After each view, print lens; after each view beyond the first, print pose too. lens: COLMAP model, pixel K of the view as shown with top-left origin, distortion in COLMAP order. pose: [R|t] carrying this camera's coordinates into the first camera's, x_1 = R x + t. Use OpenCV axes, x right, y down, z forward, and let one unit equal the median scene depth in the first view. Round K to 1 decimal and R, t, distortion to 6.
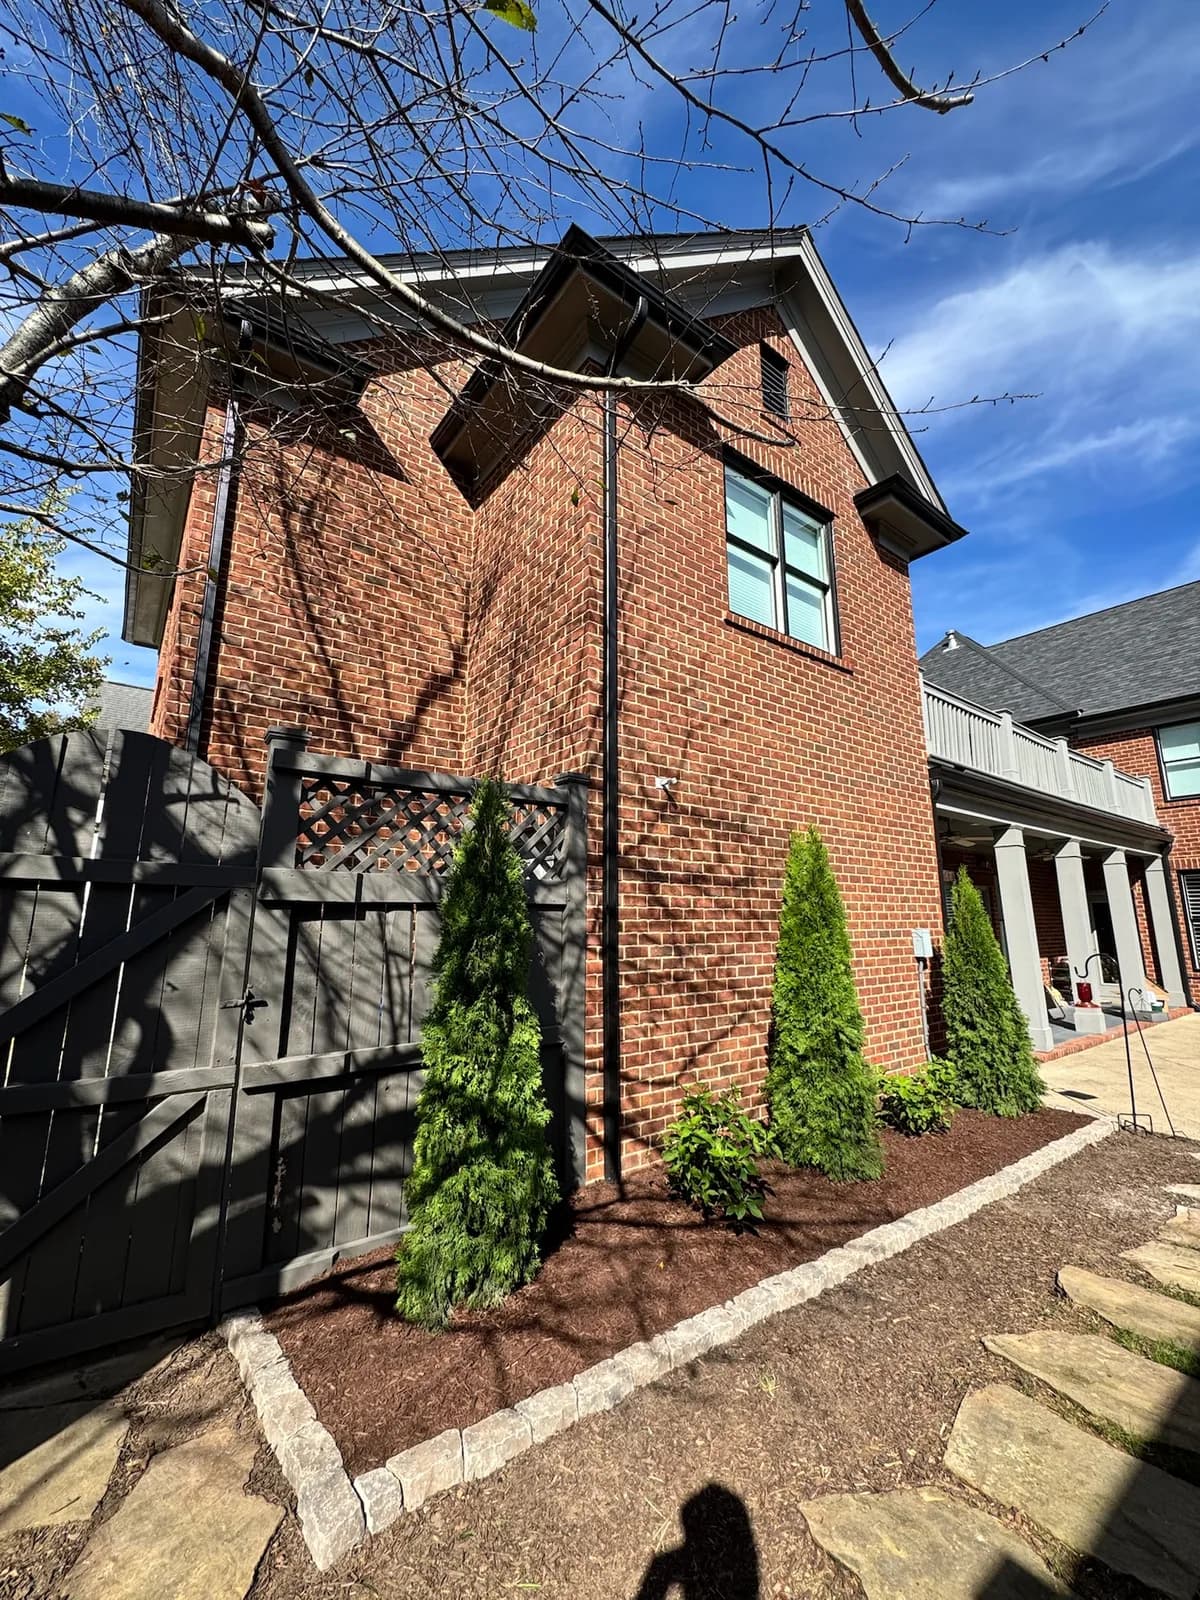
lens RADIAL K [[642.7, 0, 600.8], [0, 642.7, 802.0], [0, 0, 1]] dist [-0.001551, 0.000297]
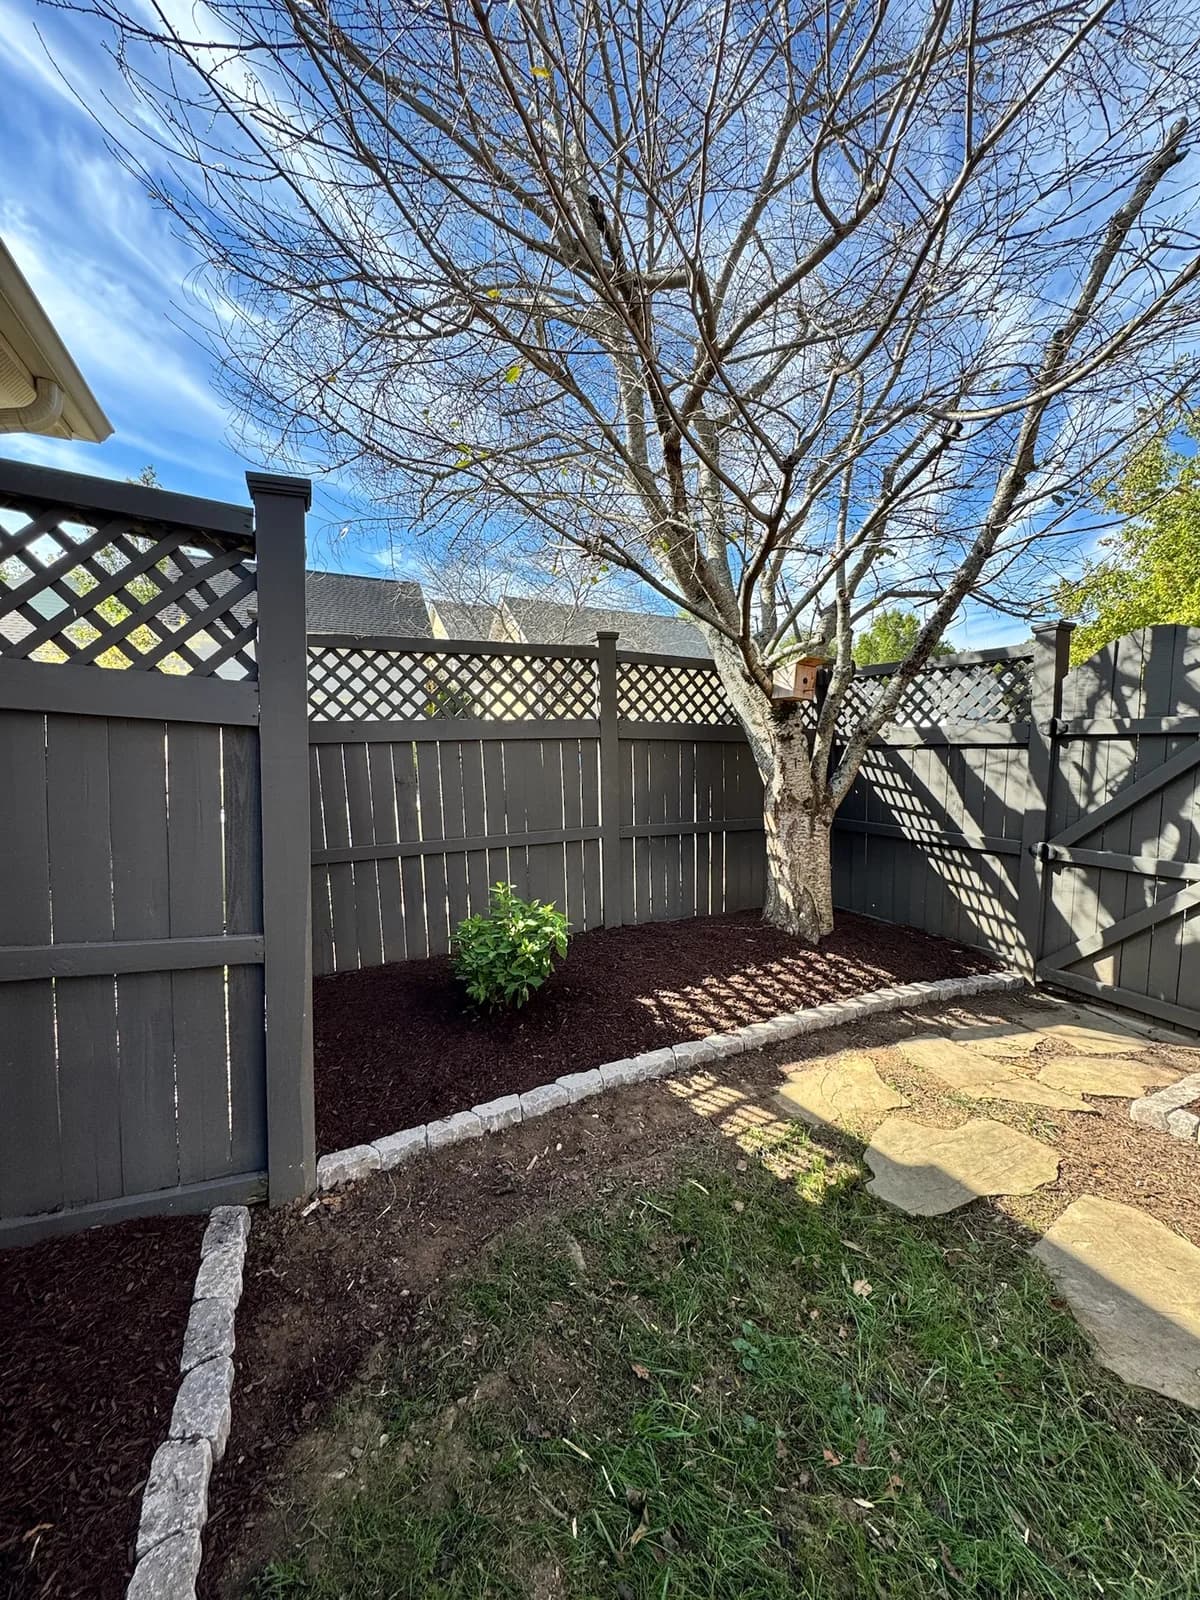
lens RADIAL K [[642.7, 0, 605.2], [0, 642.7, 803.2], [0, 0, 1]] dist [-0.001551, 0.000297]
pose [[-0.207939, 0.067012, -0.975844, 0.979412], [0.180170, 0.983204, 0.029125, 0.015444], [0.961405, -0.169761, -0.216520, 0.088868]]
